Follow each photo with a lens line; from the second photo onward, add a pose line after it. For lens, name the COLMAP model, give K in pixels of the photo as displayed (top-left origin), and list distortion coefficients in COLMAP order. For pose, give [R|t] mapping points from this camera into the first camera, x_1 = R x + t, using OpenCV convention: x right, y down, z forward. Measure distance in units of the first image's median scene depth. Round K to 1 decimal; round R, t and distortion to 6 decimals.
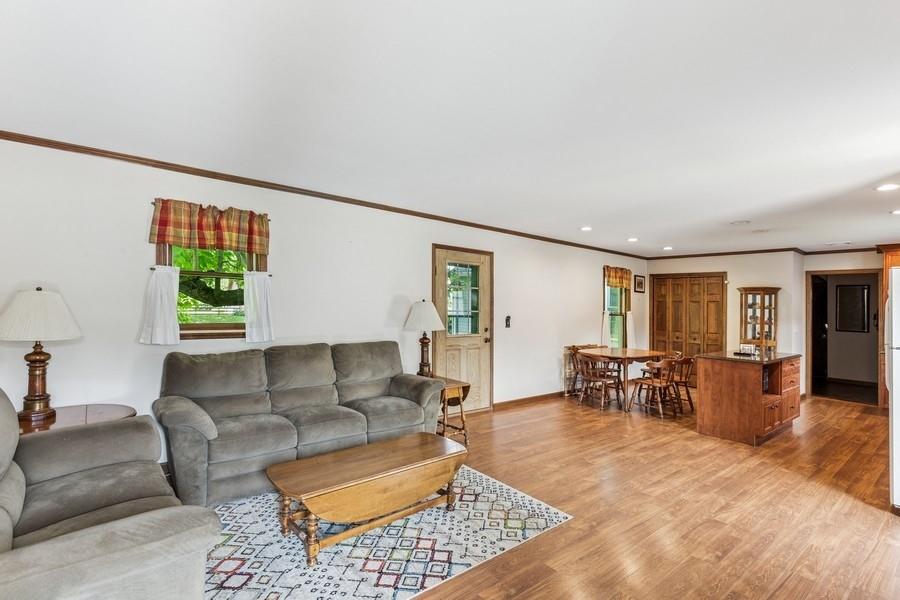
lens RADIAL K [[404.2, 0, 429.6], [0, 404.2, 301.7], [0, 0, 1]] dist [0.013320, -0.000033]
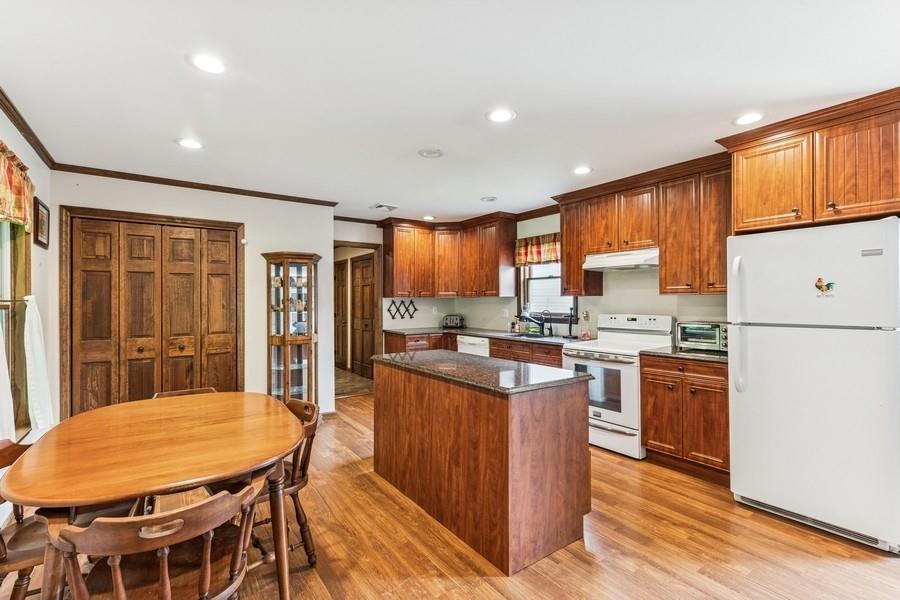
lens RADIAL K [[400.1, 0, 450.0], [0, 400.1, 300.0], [0, 0, 1]] dist [-0.000711, -0.000111]
pose [[0.019253, -0.019616, 0.999622, 0.172780], [-0.003590, 0.999800, 0.019689, 0.022894], [-0.999808, -0.003968, 0.019178, 0.715409]]
